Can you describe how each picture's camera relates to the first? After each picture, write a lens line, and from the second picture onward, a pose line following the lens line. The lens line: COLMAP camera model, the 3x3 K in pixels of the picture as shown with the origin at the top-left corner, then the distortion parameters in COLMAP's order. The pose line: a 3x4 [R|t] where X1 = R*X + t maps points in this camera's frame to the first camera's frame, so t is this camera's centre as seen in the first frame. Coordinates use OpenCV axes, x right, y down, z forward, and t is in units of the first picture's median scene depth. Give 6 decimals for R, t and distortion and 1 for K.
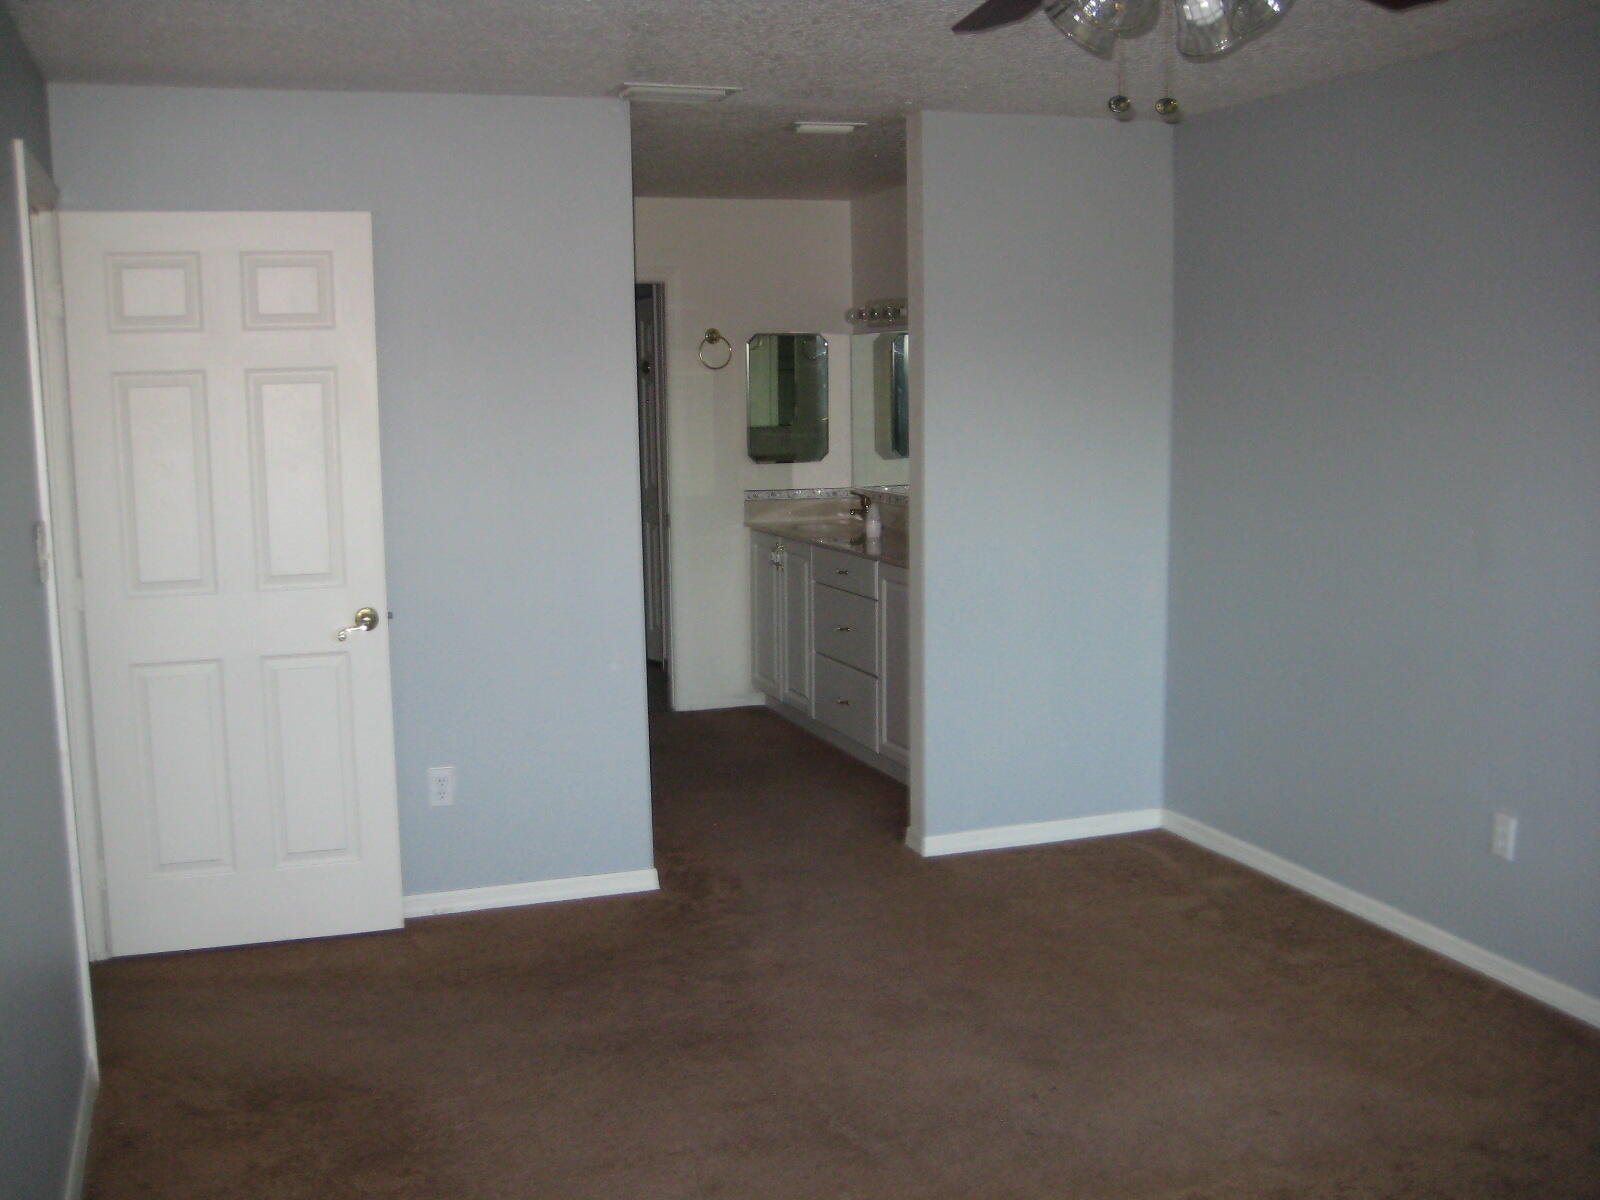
lens RADIAL K [[1636.7, 0, 800.0], [0, 1636.7, 600.0], [0, 0, 1]] dist [-0.003162, -0.001164]
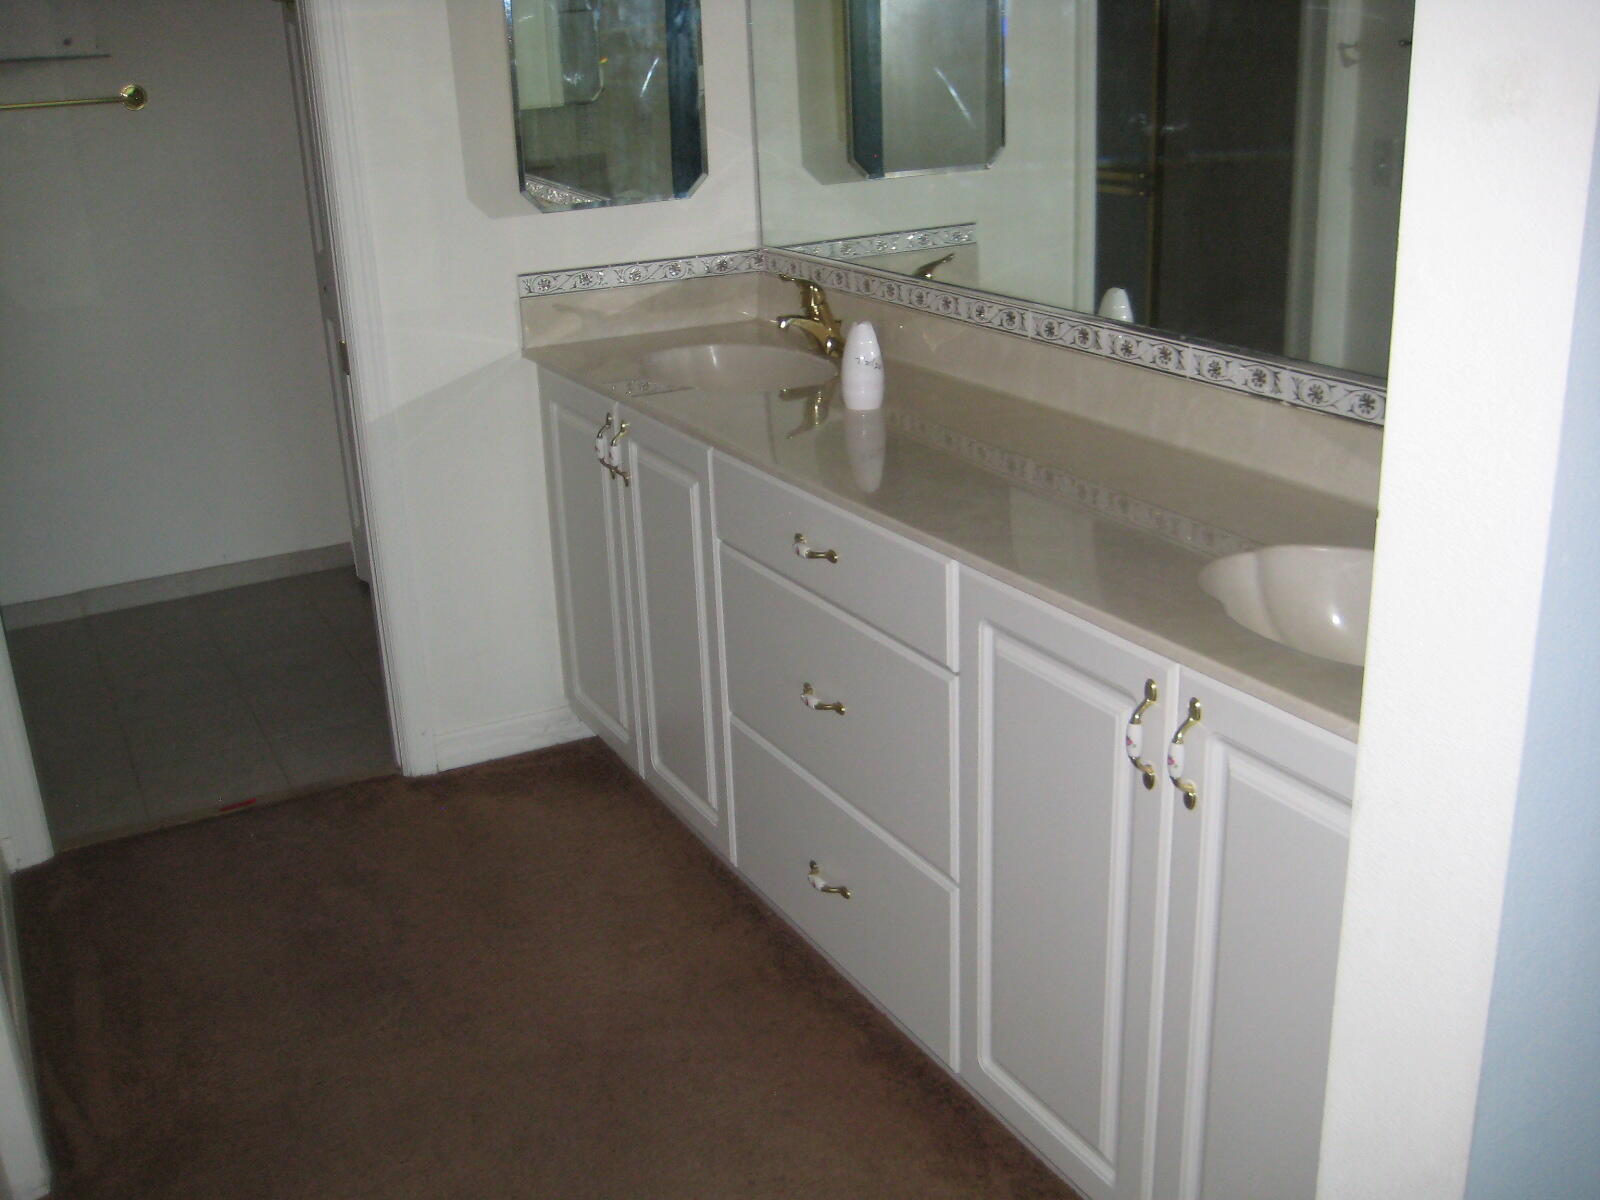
lens RADIAL K [[1636.7, 0, 800.0], [0, 1636.7, 600.0], [0, 0, 1]] dist [-0.003162, -0.001164]
pose [[0.990061, -0.069568, 0.122228, -0.019084], [0.042914, 0.977078, 0.208511, -0.069460], [-0.133932, -0.201193, 0.970352, 0.562888]]
